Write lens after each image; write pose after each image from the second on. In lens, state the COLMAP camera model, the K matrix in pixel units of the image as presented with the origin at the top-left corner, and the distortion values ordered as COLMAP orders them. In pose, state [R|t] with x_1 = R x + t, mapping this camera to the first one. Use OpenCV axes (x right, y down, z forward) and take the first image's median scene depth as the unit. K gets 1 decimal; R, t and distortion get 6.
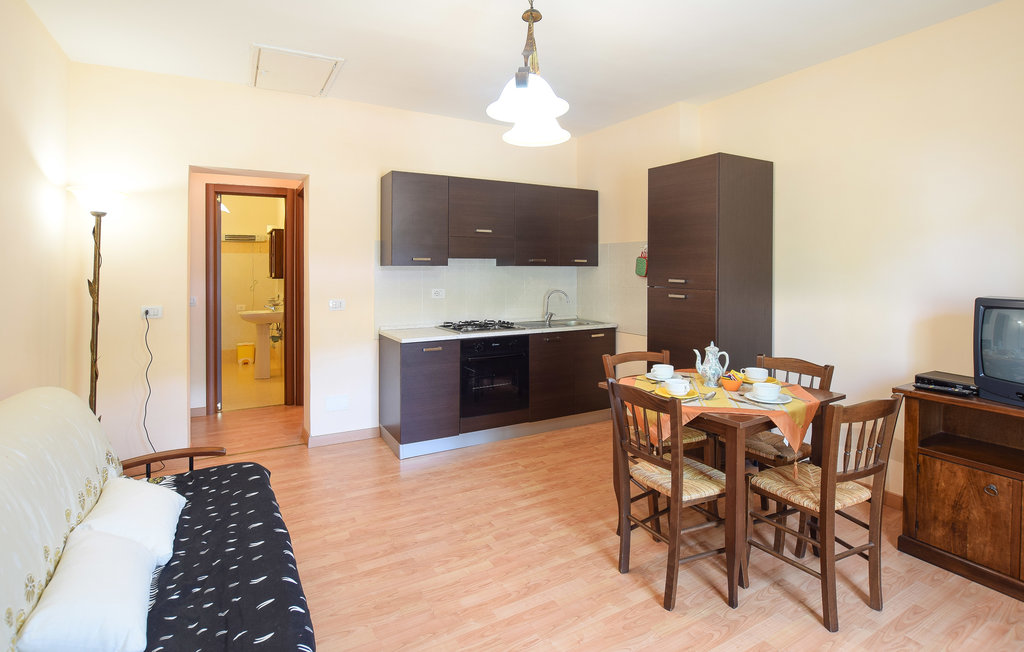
lens RADIAL K [[486.8, 0, 514.0], [0, 486.8, 301.0], [0, 0, 1]] dist [-0.038160, 0.010177]
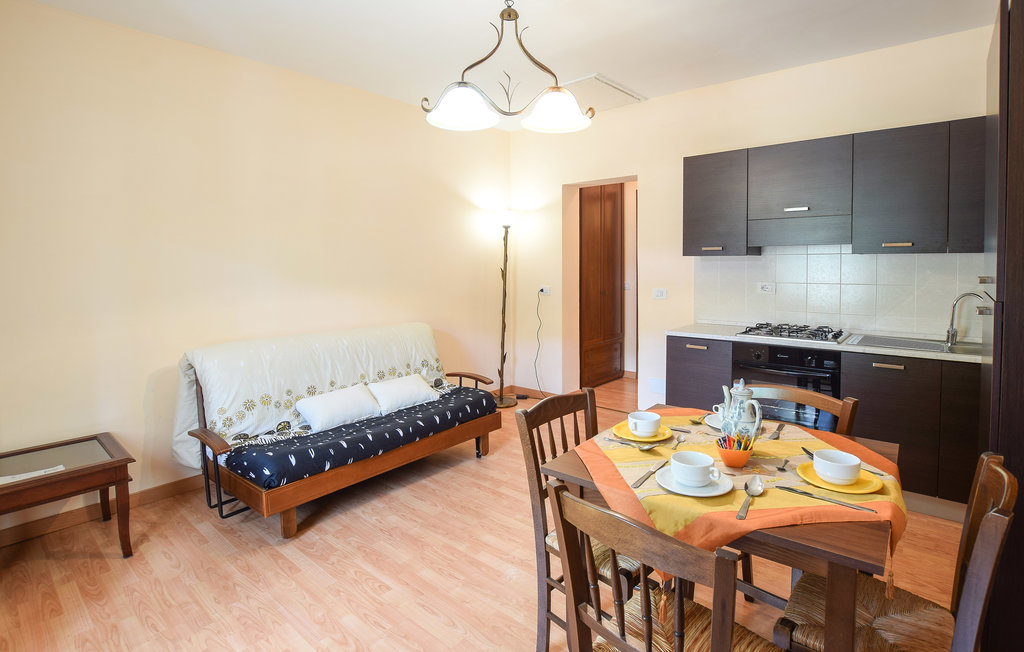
lens RADIAL K [[486.8, 0, 514.0], [0, 486.8, 301.0], [0, 0, 1]] dist [-0.038160, 0.010177]
pose [[0.388869, 0.069901, -0.918637, 0.669136], [-0.049009, 0.997275, 0.055139, -0.025048], [0.919988, 0.023580, 0.391236, 0.383712]]
